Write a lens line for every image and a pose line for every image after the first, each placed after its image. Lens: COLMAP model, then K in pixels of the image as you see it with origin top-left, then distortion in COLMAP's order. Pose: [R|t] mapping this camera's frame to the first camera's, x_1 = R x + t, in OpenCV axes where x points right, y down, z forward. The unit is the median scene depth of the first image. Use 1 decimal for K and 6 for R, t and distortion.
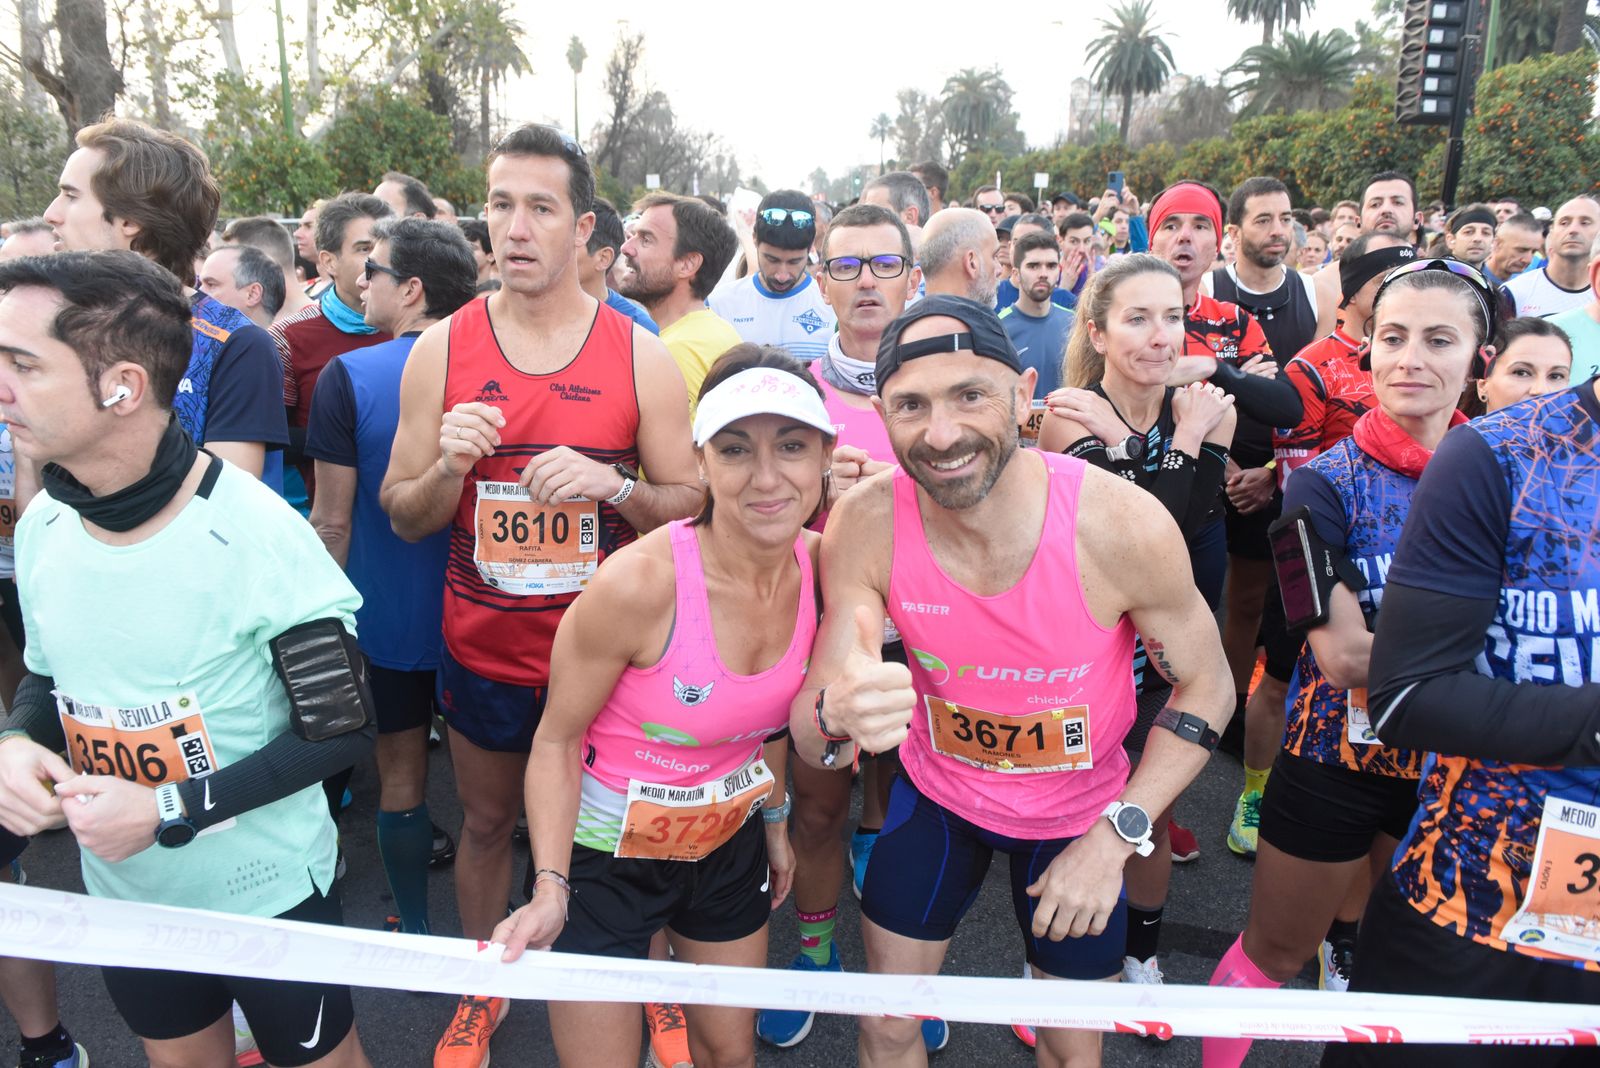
lens RADIAL K [[1150.7, 0, 804.6], [0, 1150.7, 542.3], [0, 0, 1]] dist [-0.044842, -0.001618]
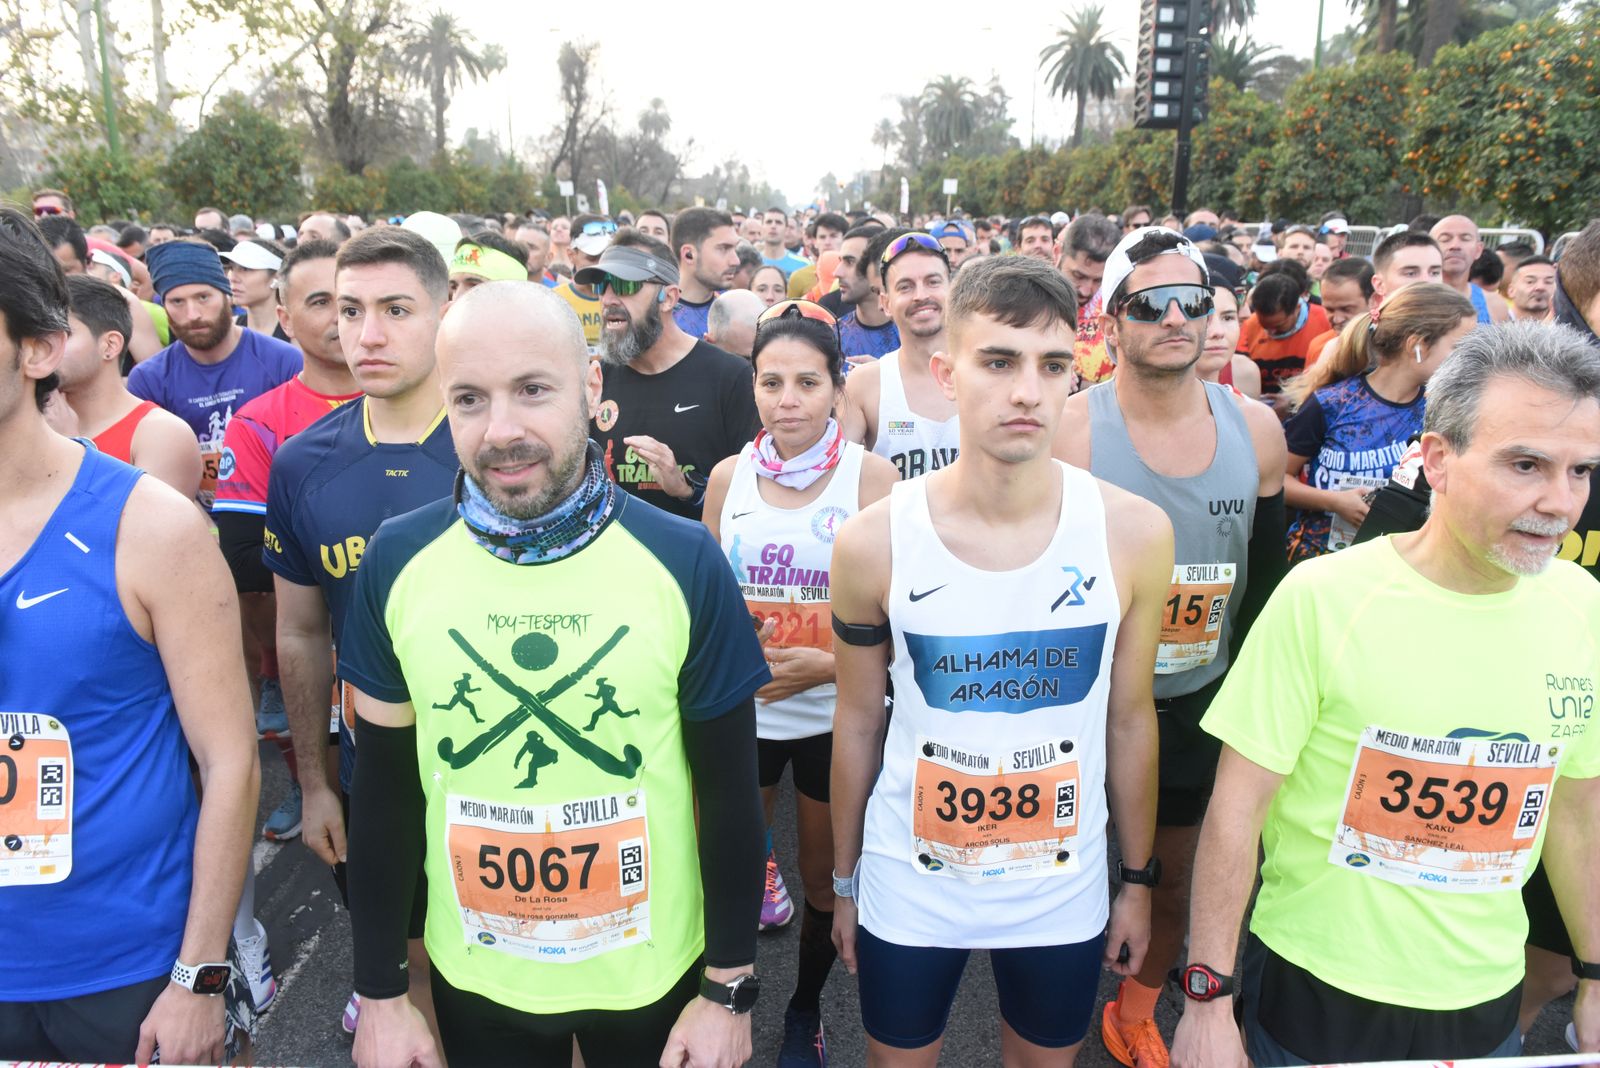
lens RADIAL K [[1150.4, 0, 799.8], [0, 1150.4, 535.8], [0, 0, 1]] dist [-0.047683, -0.004648]
pose [[0.999880, 0.002545, -0.015289, 0.147615], [-0.002686, 0.999954, -0.009221, -0.001913], [0.015265, 0.009261, 0.999841, -0.000204]]
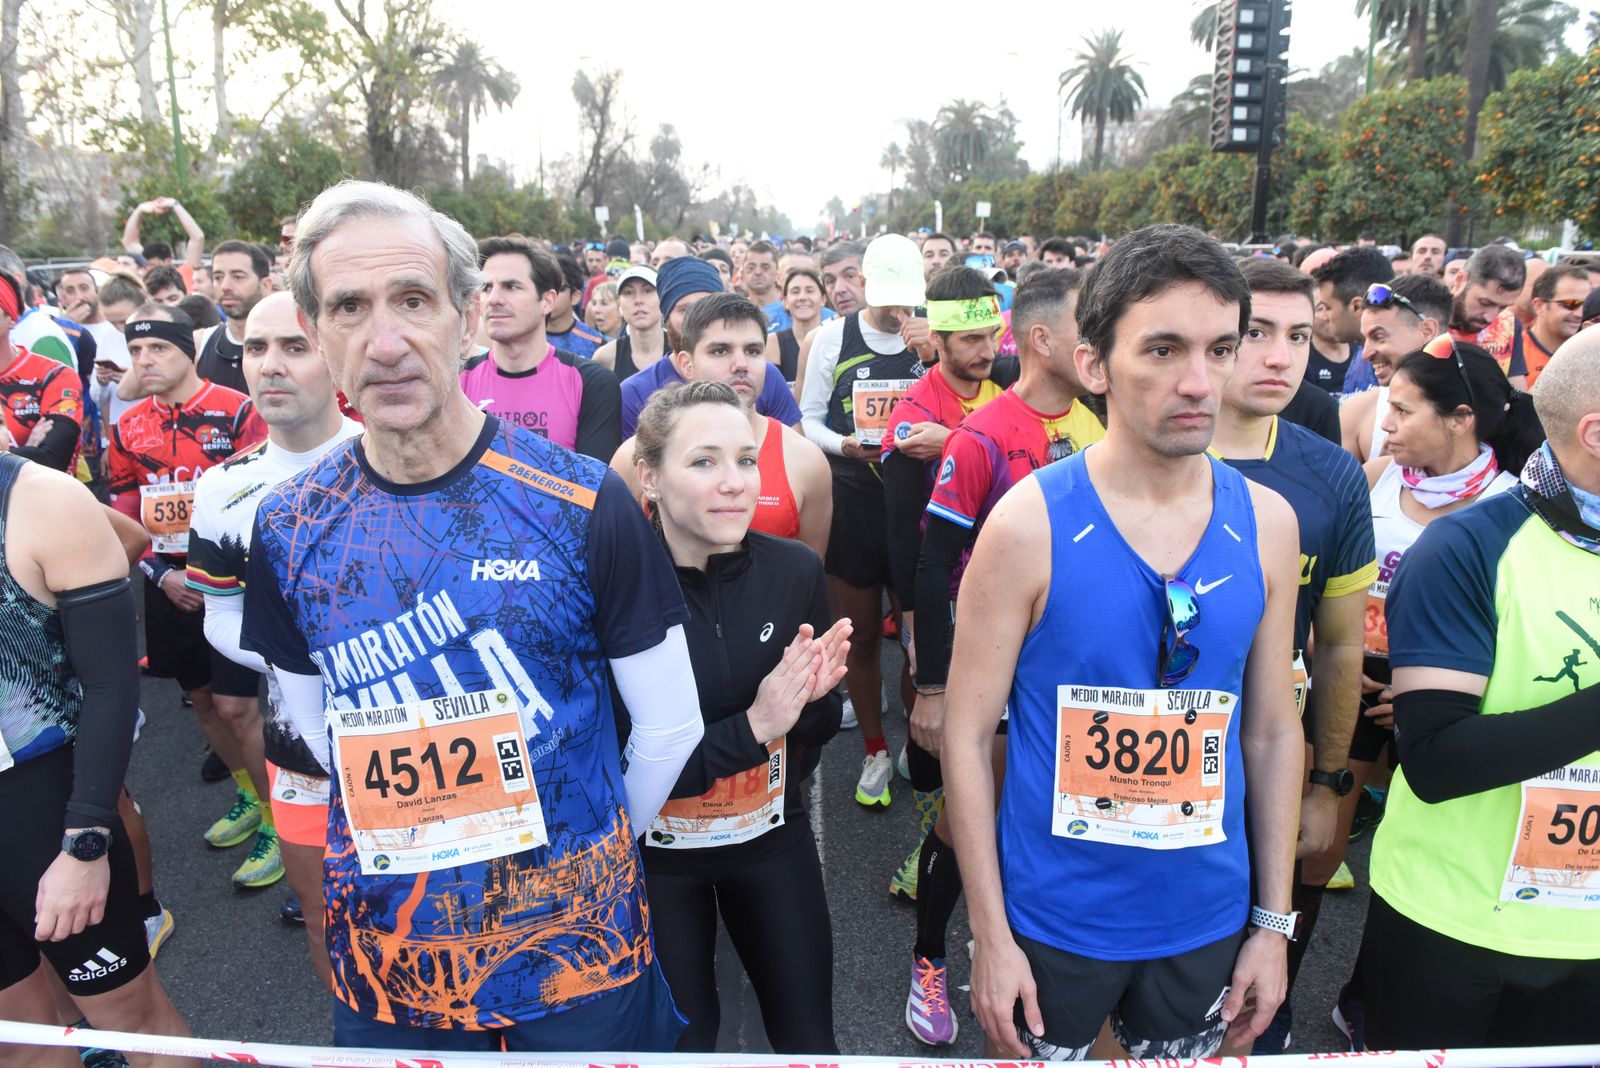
lens RADIAL K [[1150.4, 0, 799.8], [0, 1150.4, 535.8], [0, 0, 1]] dist [-0.047683, -0.004648]
pose [[0.999768, -0.002715, -0.021389, 0.106636], [0.002106, 0.999594, -0.028418, -0.000775], [0.021458, 0.028367, 0.999367, -0.005935]]
